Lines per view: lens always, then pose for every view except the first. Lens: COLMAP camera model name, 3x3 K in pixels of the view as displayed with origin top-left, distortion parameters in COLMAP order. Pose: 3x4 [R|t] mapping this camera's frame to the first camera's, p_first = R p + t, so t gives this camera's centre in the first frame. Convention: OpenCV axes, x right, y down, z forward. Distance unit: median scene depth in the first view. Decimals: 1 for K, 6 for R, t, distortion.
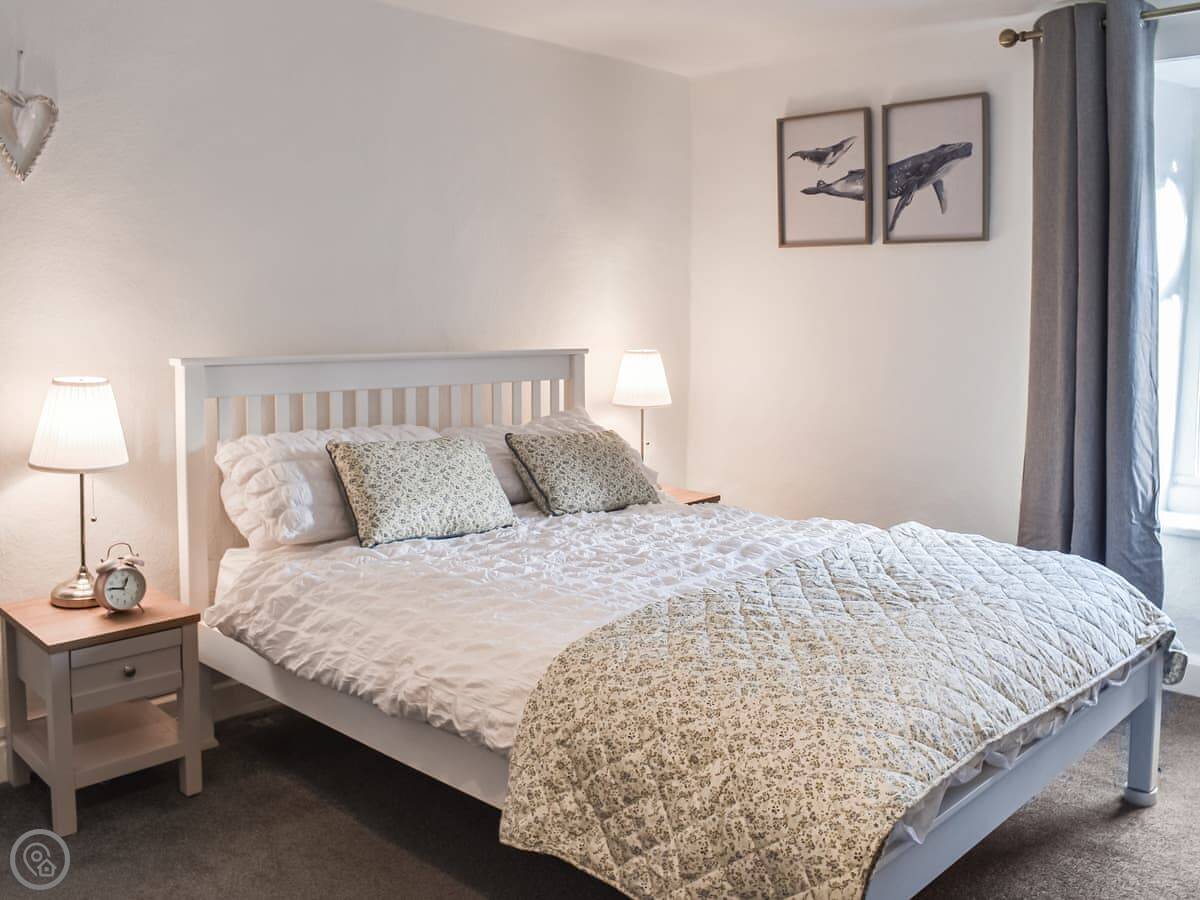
lens RADIAL K [[1145.0, 0, 597.2], [0, 1145.0, 392.2], [0, 0, 1]] dist [-0.078577, -0.003277]
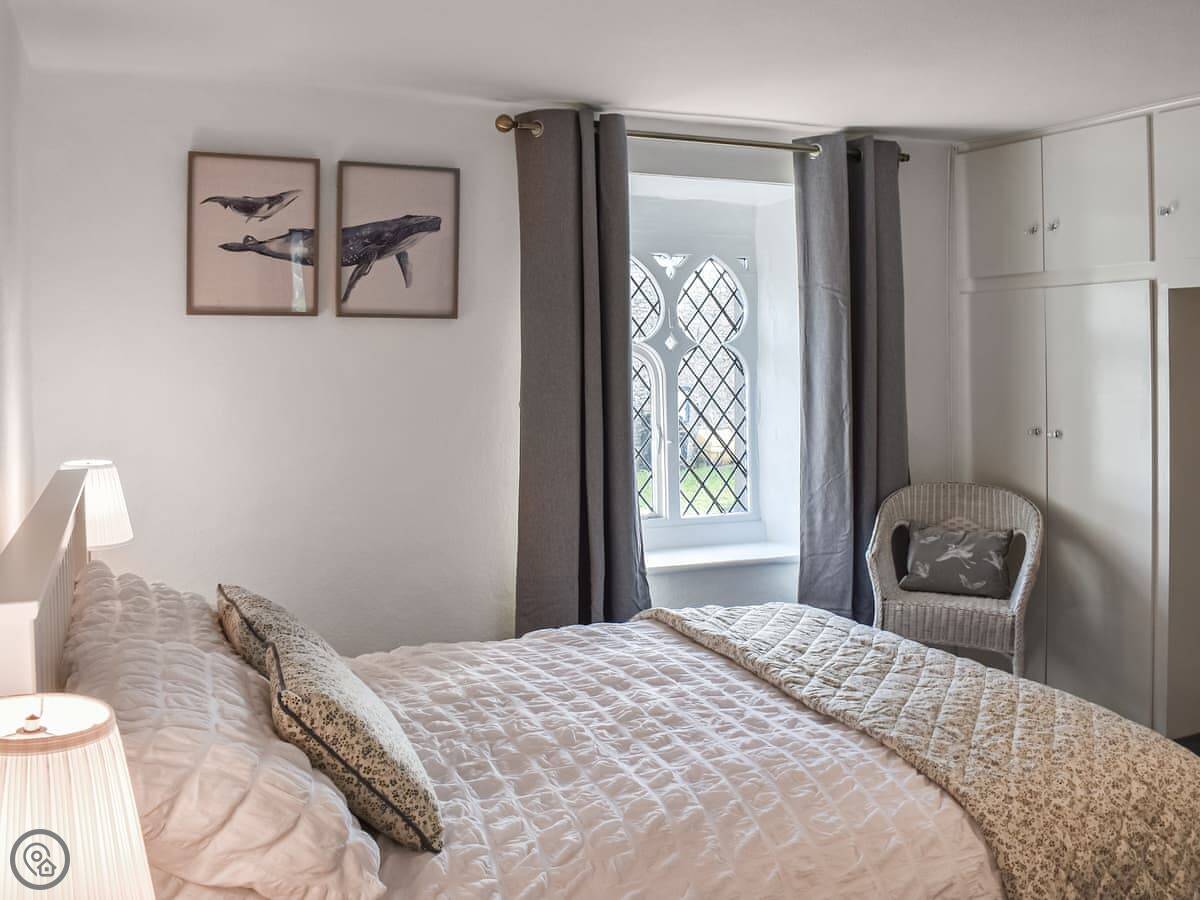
lens RADIAL K [[1145.0, 0, 597.2], [0, 1145.0, 392.2], [0, 0, 1]] dist [-0.078577, -0.003277]
pose [[0.330797, -0.043161, 0.942714, -0.528400], [0.067205, 0.997495, 0.022087, -0.078919], [-0.941306, 0.056049, 0.332869, 0.526168]]
